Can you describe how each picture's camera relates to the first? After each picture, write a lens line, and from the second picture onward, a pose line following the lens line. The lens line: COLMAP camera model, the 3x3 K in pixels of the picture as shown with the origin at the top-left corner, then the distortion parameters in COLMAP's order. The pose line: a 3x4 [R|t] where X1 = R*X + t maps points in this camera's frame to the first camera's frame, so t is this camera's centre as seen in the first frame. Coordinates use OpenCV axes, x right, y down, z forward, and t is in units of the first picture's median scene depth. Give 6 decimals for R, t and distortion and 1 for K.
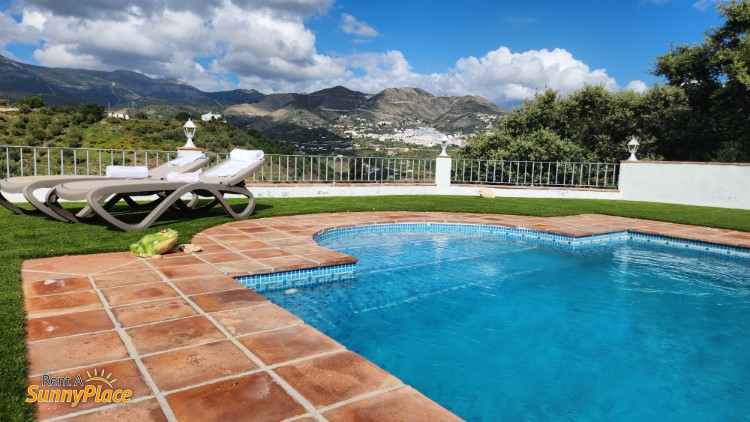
lens RADIAL K [[496.6, 0, 363.2], [0, 496.6, 202.1], [0, 0, 1]] dist [0.082772, -0.063270]
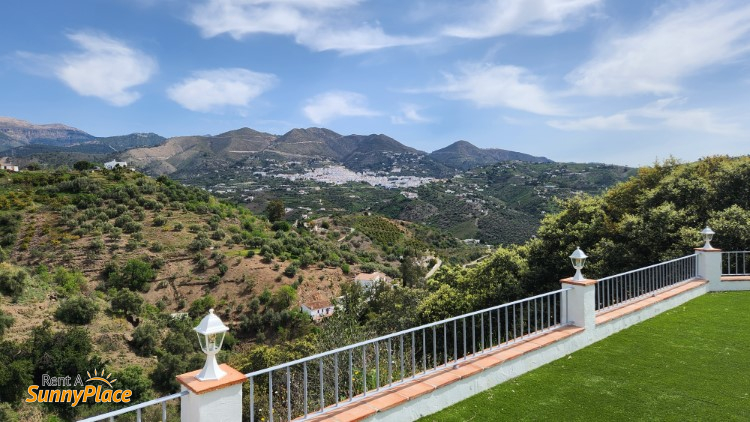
lens RADIAL K [[496.6, 0, 363.3], [0, 496.6, 200.0], [0, 0, 1]] dist [0.082772, -0.063270]
pose [[0.982807, -0.048800, 0.178069, -0.588047], [0.063056, 0.995165, -0.075300, -0.141012], [-0.173534, 0.085234, 0.981133, 0.156367]]
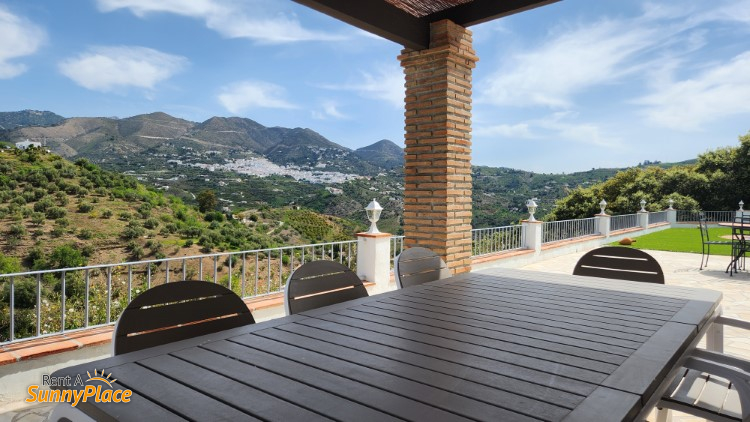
lens RADIAL K [[496.6, 0, 376.4], [0, 496.6, 200.5], [0, 0, 1]] dist [0.082772, -0.063270]
pose [[0.935522, -0.016696, 0.352874, -1.599263], [0.039165, 0.997627, -0.056632, -0.052668], [-0.351091, 0.066801, 0.933955, -0.505146]]
